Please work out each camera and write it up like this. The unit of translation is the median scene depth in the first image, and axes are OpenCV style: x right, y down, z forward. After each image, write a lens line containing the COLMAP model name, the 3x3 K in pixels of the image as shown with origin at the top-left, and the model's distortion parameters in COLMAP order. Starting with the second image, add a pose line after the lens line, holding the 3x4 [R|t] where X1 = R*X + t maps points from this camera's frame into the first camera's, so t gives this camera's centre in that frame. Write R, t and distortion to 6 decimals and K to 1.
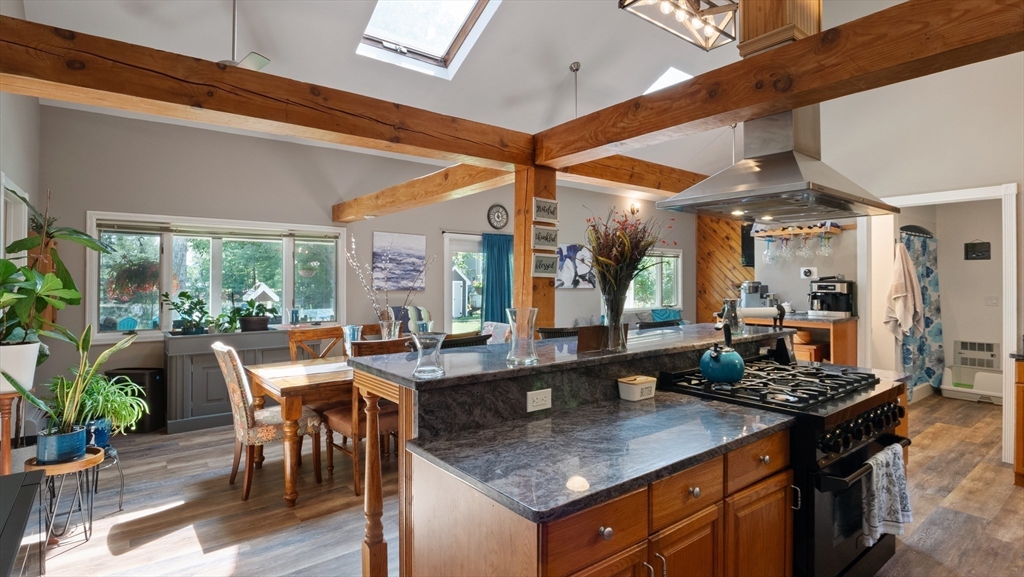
lens RADIAL K [[508.5, 0, 508.4], [0, 508.5, 283.7], [0, 0, 1]] dist [-0.002371, -0.008072]
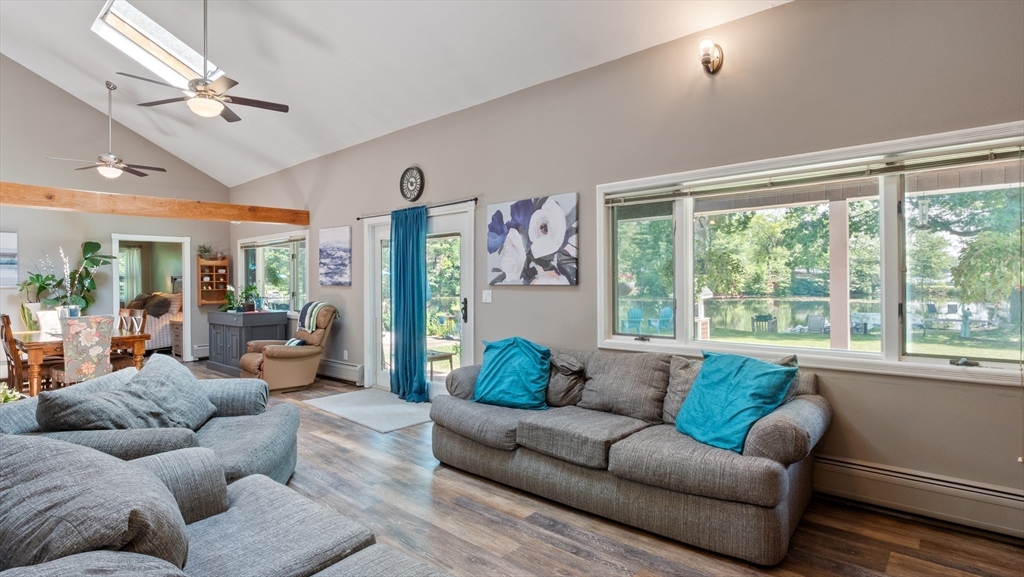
lens RADIAL K [[508.5, 0, 508.4], [0, 508.5, 283.7], [0, 0, 1]] dist [-0.002371, -0.008072]
pose [[0.172384, 0.010905, -0.984969, 0.713280], [0.011700, 0.999846, 0.013118, 0.000821], [0.984960, -0.013785, 0.172230, 1.016026]]
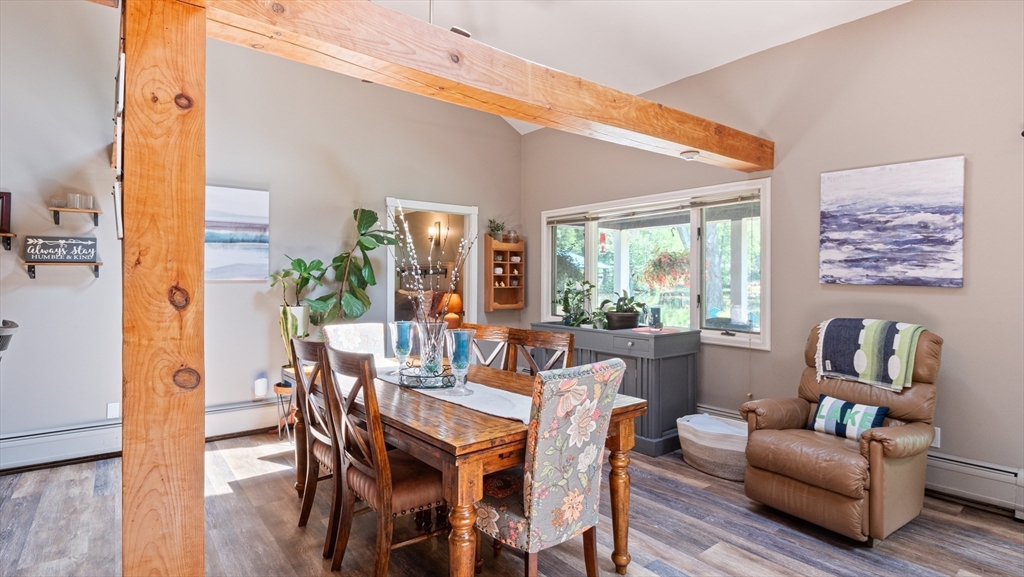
lens RADIAL K [[507.9, 0, 509.1], [0, 507.9, 272.9], [0, 0, 1]] dist [-0.000413, -0.007131]
pose [[-0.003854, -0.003155, -0.999988, 0.225752], [-0.000011, 0.999995, -0.003155, 0.002615], [0.999993, -0.000001, -0.003854, 0.570005]]
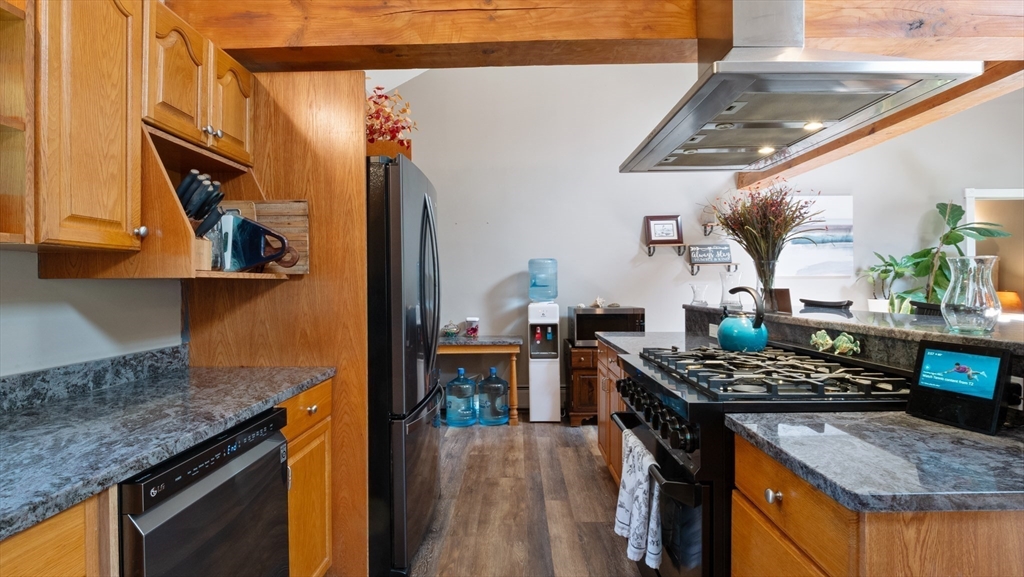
lens RADIAL K [[508.5, 0, 508.4], [0, 508.5, 283.7], [0, 0, 1]] dist [-0.002371, -0.008072]
pose [[-0.636821, 0.007639, -0.770974, 0.407676], [0.010940, 0.999940, 0.000871, 0.013189], [0.770934, -0.007880, -0.636866, 0.373725]]
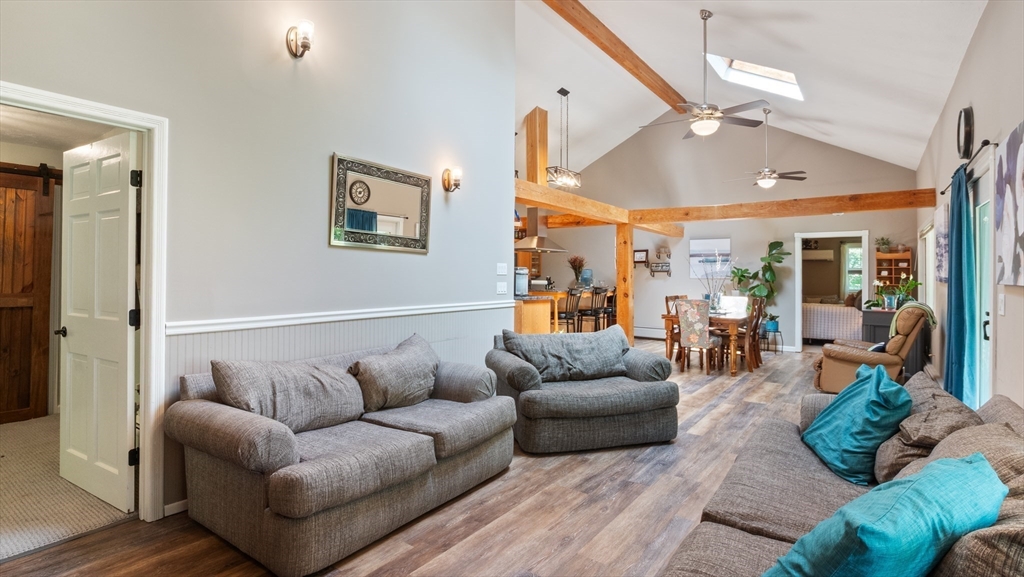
lens RADIAL K [[507.9, 0, 509.1], [0, 507.9, 272.9], [0, 0, 1]] dist [-0.000413, -0.007131]
pose [[-0.961417, -0.002850, -0.275079, 0.532220], [-0.001160, 0.999979, -0.006307, 0.004309], [0.275091, -0.005745, -0.961401, 1.349671]]
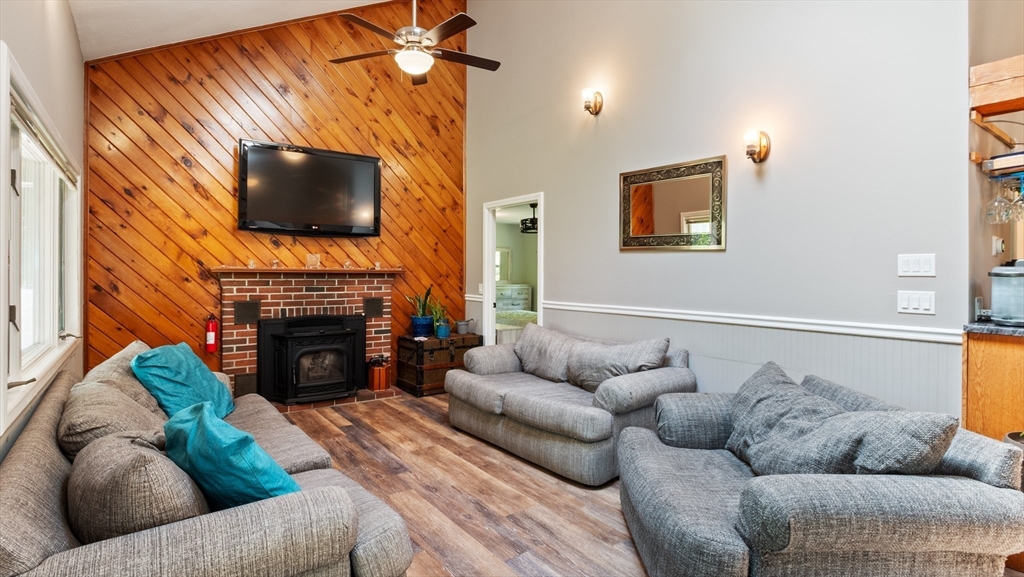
lens RADIAL K [[508.5, 0, 508.4], [0, 508.5, 283.7], [0, 0, 1]] dist [-0.002371, -0.008072]
pose [[0.041027, -0.012784, 0.999076, 0.014832], [-0.012235, 0.999837, 0.013296, 0.006144], [-0.999083, -0.012769, 0.040864, 0.973642]]
